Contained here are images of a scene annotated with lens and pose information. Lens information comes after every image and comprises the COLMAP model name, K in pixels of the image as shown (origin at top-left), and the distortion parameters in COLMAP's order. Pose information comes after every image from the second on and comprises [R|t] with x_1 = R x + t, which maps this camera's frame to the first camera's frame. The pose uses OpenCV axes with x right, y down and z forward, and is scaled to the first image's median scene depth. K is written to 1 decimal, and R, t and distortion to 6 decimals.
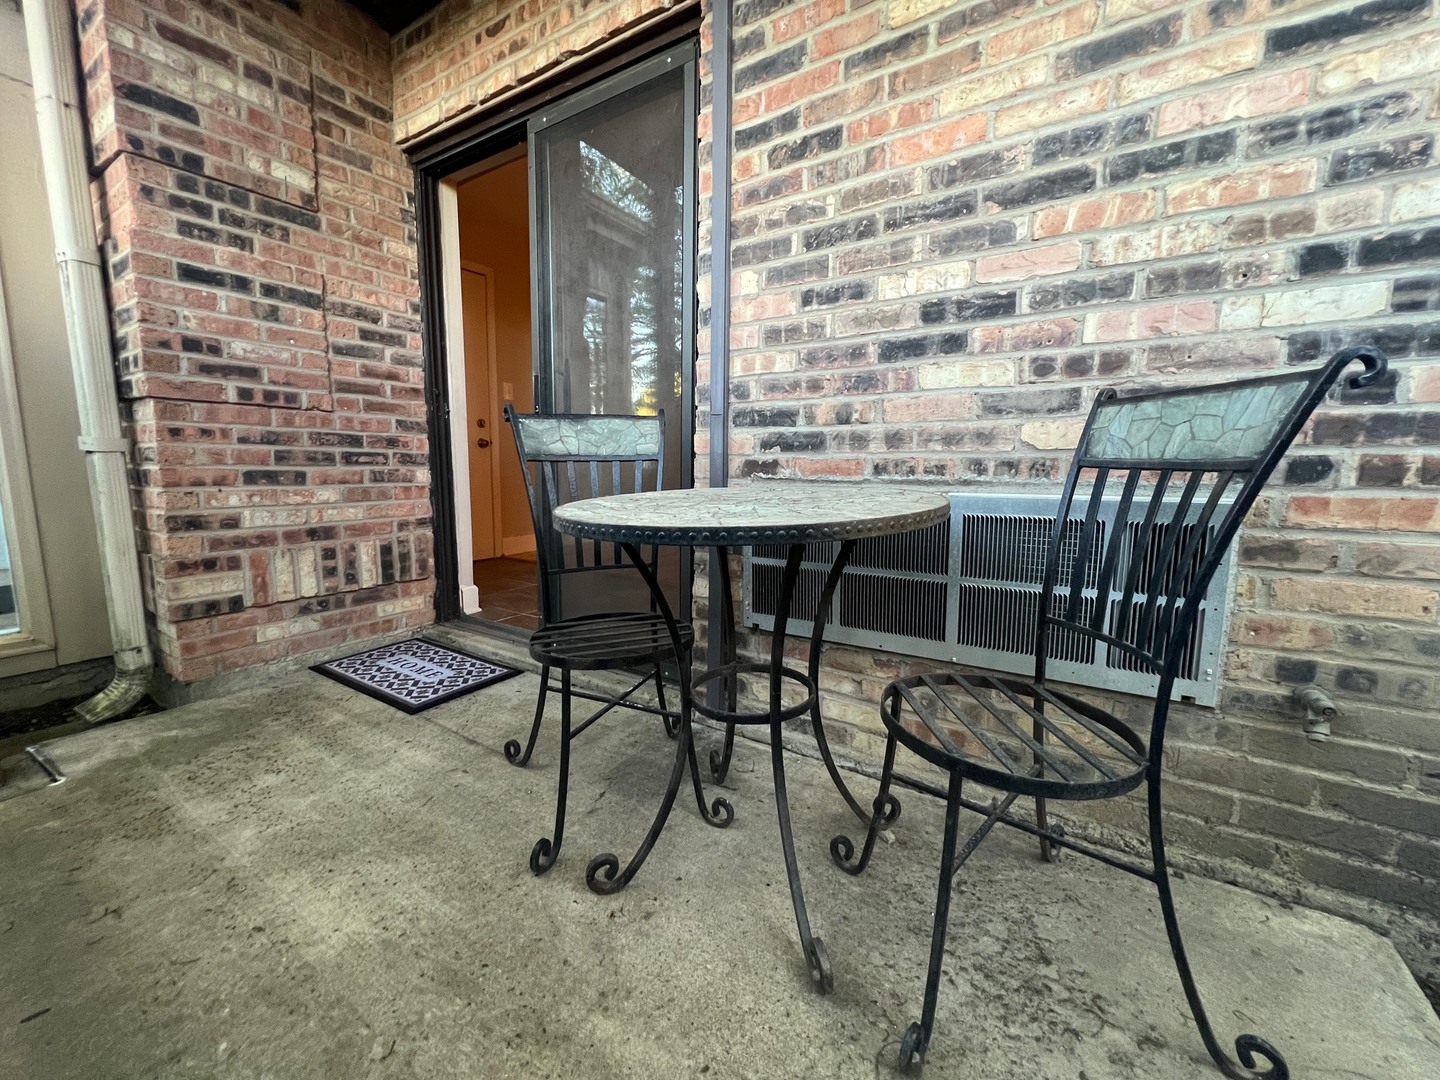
lens RADIAL K [[581.8, 0, 709.5], [0, 581.8, 535.9], [0, 0, 1]] dist [0.001633, 0.000010]
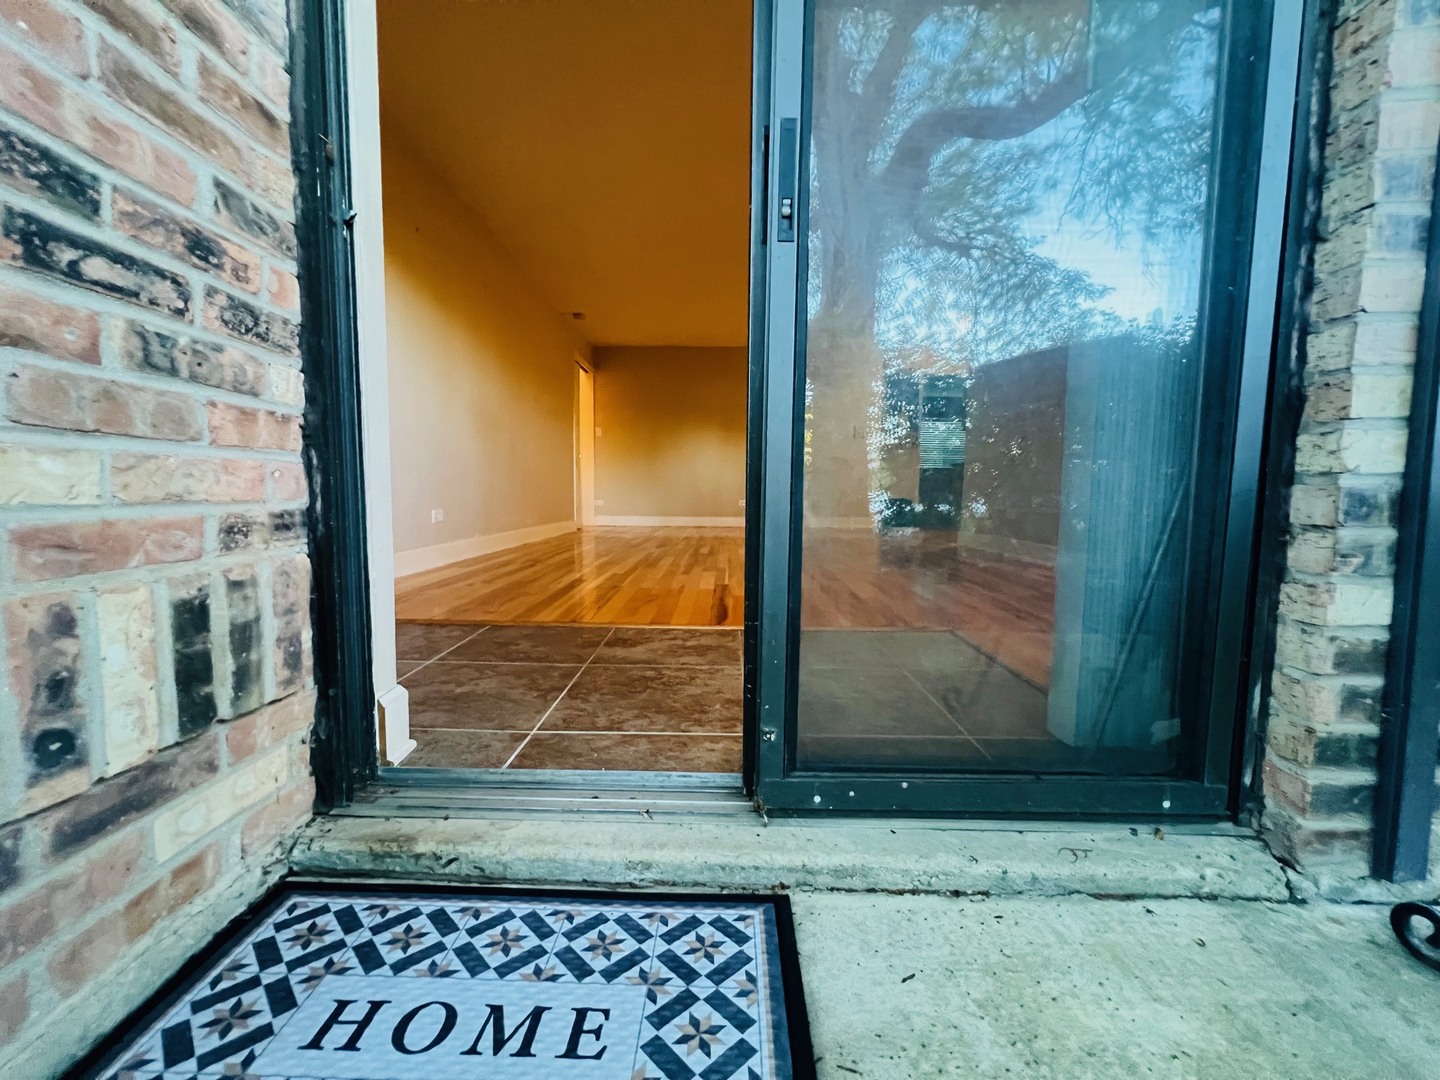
lens RADIAL K [[581.8, 0, 719.7], [0, 581.8, 535.9], [0, 0, 1]] dist [0.001633, 0.000010]
pose [[0.847325, -0.042465, 0.529375, -0.488766], [0.066599, 0.997425, -0.026590, 0.009315], [-0.526883, 0.057786, 0.847971, 0.625184]]
